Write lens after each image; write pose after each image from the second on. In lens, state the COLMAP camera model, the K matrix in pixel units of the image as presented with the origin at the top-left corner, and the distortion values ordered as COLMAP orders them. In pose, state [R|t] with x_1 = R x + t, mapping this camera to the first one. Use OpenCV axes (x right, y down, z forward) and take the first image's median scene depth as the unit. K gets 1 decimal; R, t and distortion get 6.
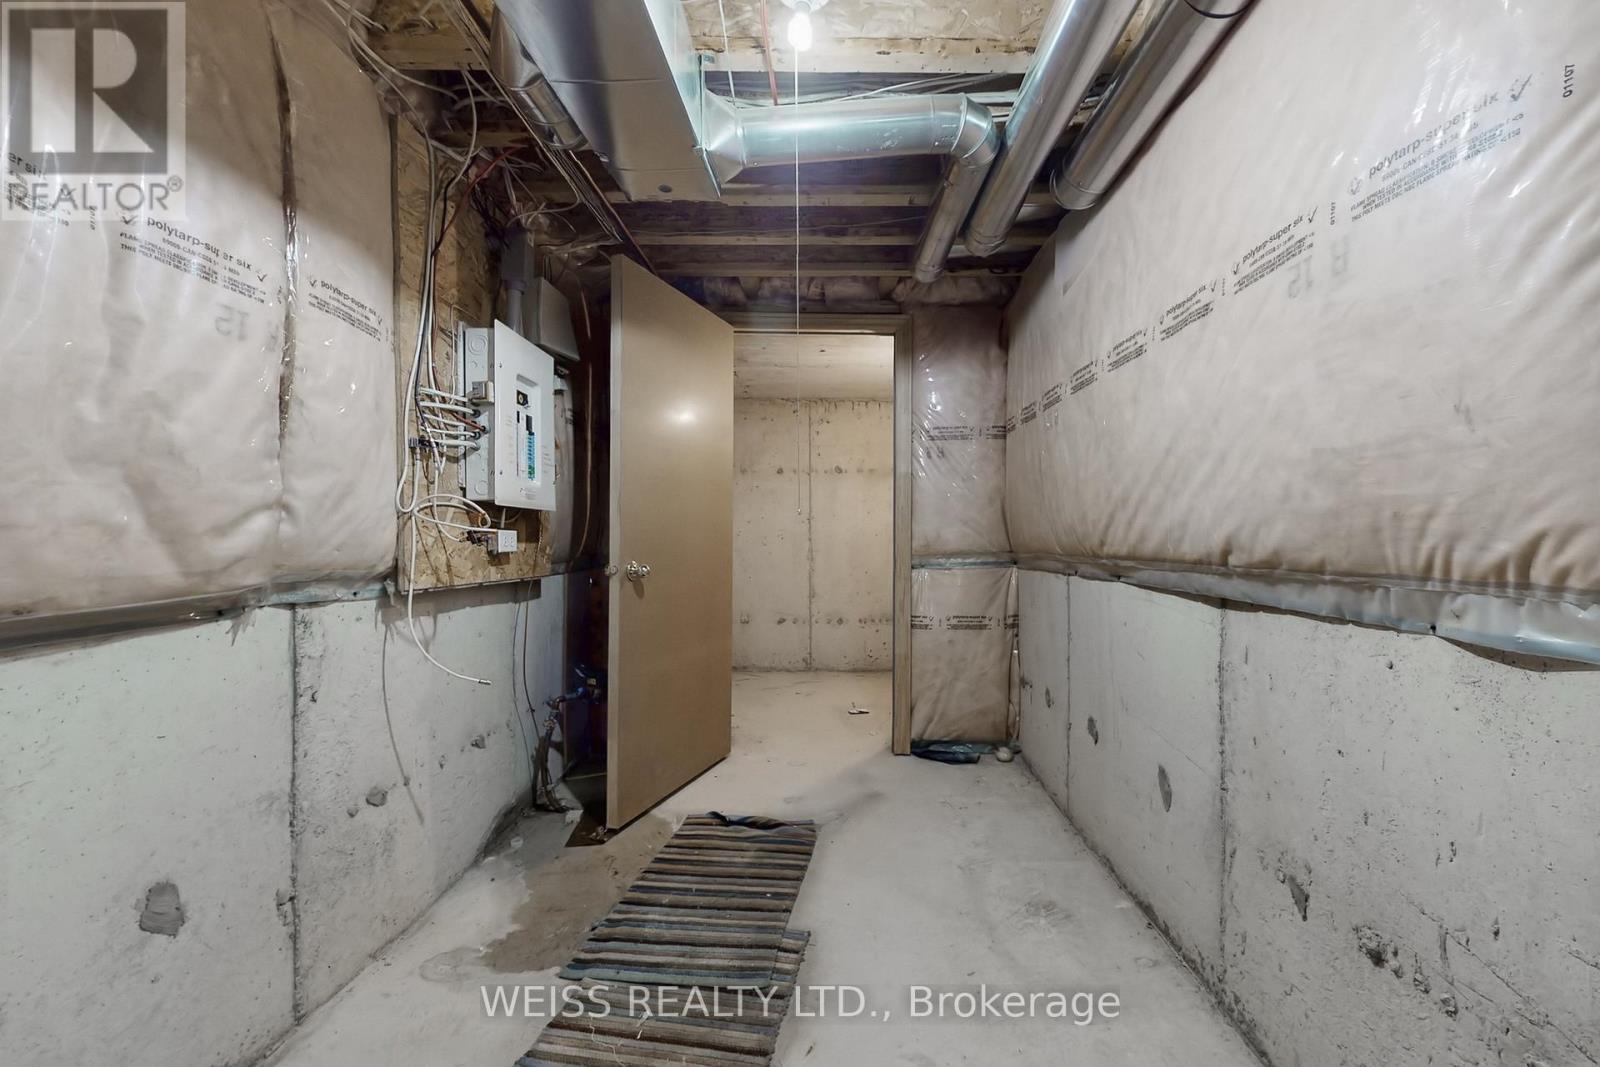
lens RADIAL K [[710.8, 0, 800.2], [0, 710.8, 536.1], [0, 0, 1]] dist [0.003651, 0.000540]
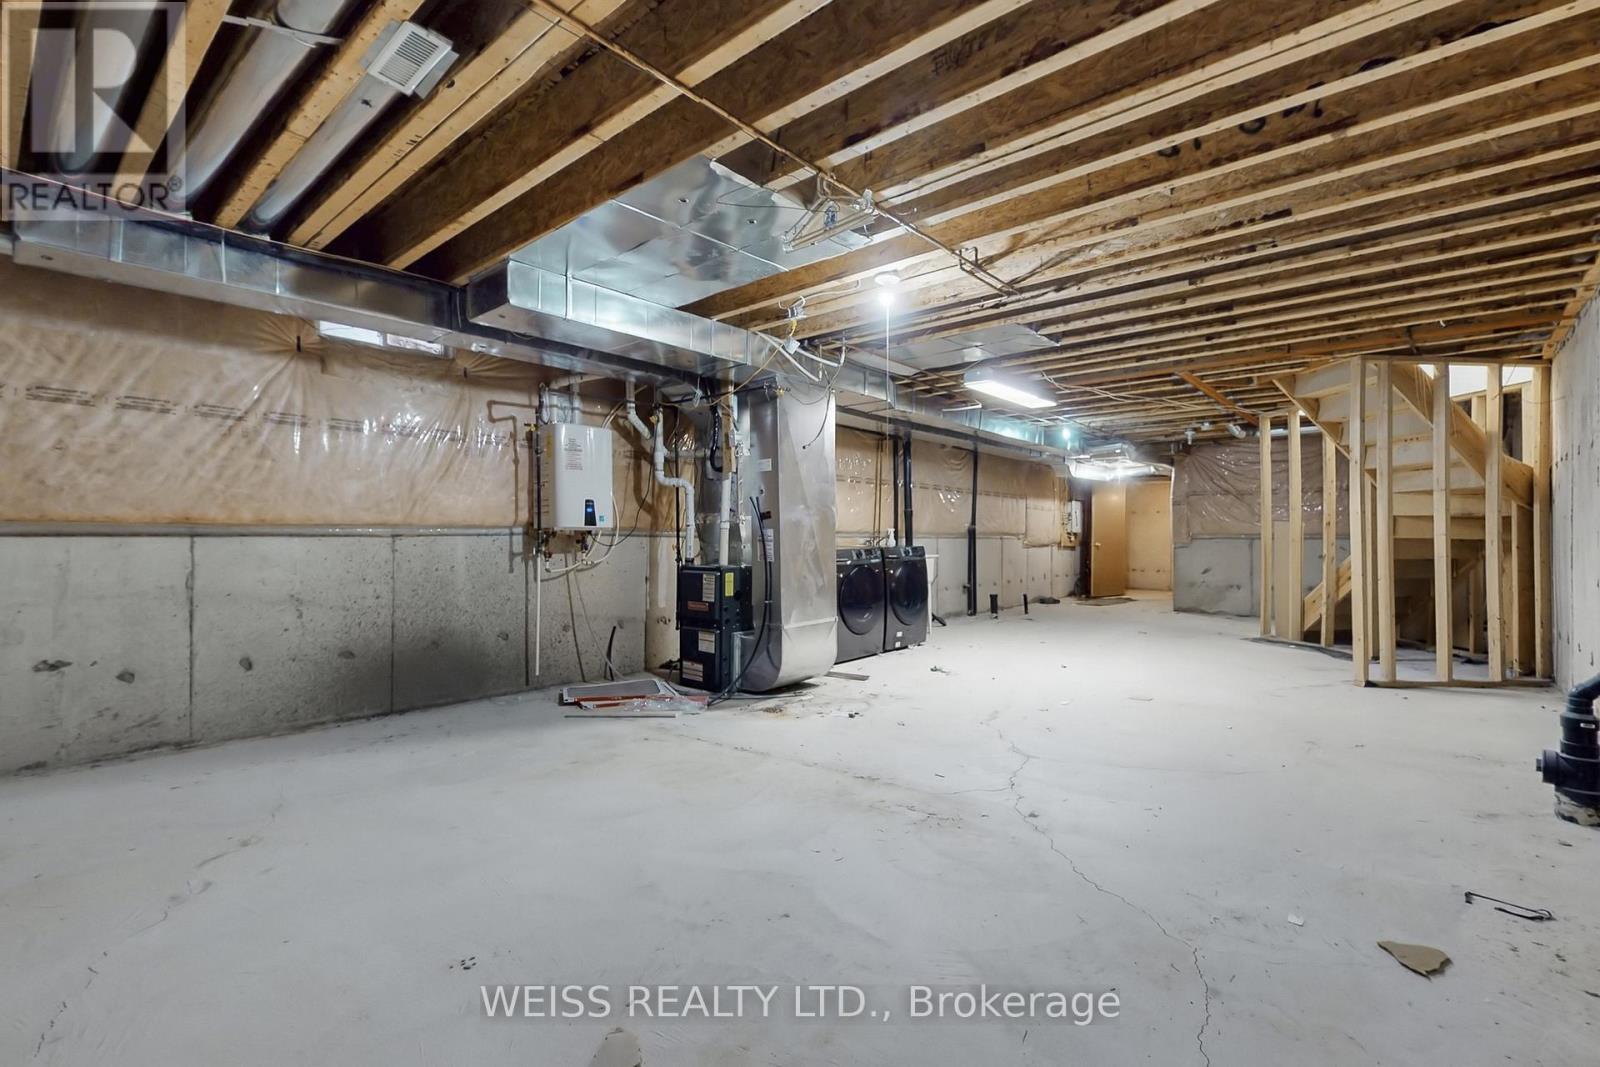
lens RADIAL K [[710.8, 0, 799.1], [0, 710.8, 532.1], [0, 0, 1]] dist [0.003651, 0.000540]
pose [[0.797530, -0.002320, -0.603274, 1.134940], [0.000980, 0.999996, -0.002550, -0.025319], [0.603278, 0.001443, 0.797530, -4.361070]]
